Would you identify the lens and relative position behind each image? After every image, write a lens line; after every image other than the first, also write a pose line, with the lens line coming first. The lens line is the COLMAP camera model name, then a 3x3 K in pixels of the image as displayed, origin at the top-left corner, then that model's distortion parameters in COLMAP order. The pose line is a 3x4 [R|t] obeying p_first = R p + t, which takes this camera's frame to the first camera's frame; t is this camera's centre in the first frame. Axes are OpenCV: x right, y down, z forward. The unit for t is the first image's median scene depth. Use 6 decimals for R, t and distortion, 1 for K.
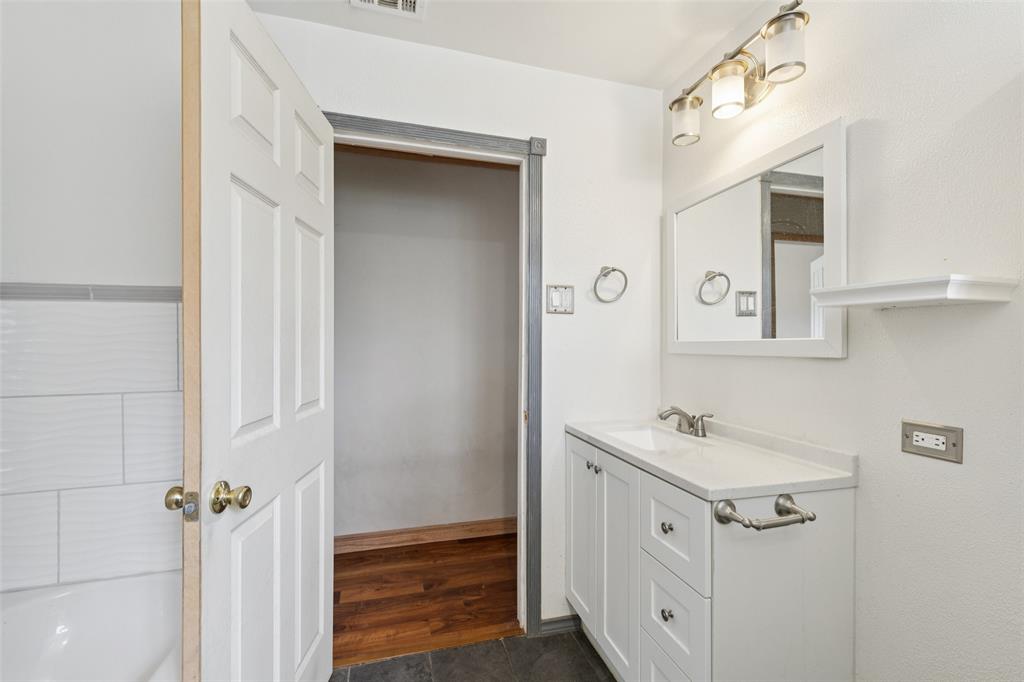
lens RADIAL K [[466.4, 0, 512.1], [0, 466.4, 342.1], [0, 0, 1]] dist [0.009681, -0.003241]
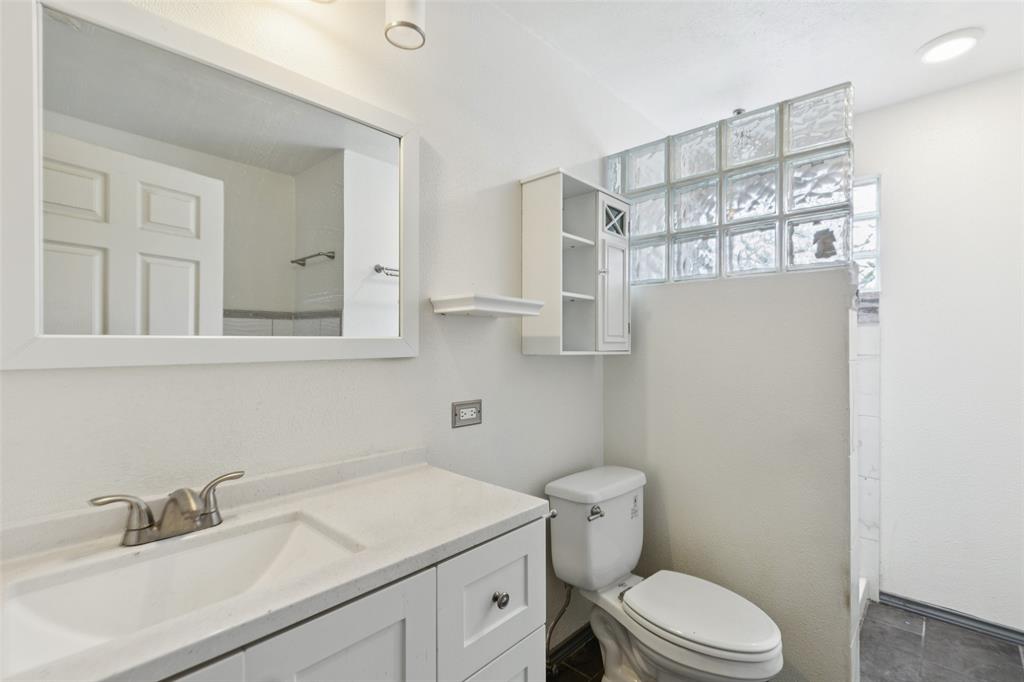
lens RADIAL K [[466.4, 0, 510.0], [0, 466.4, 340.4], [0, 0, 1]] dist [0.009681, -0.003241]
pose [[-0.515647, -0.001936, 0.856799, -0.316651], [-0.003061, 0.999995, 0.000417, -0.002525], [-0.856795, -0.002407, -0.515651, 1.527872]]
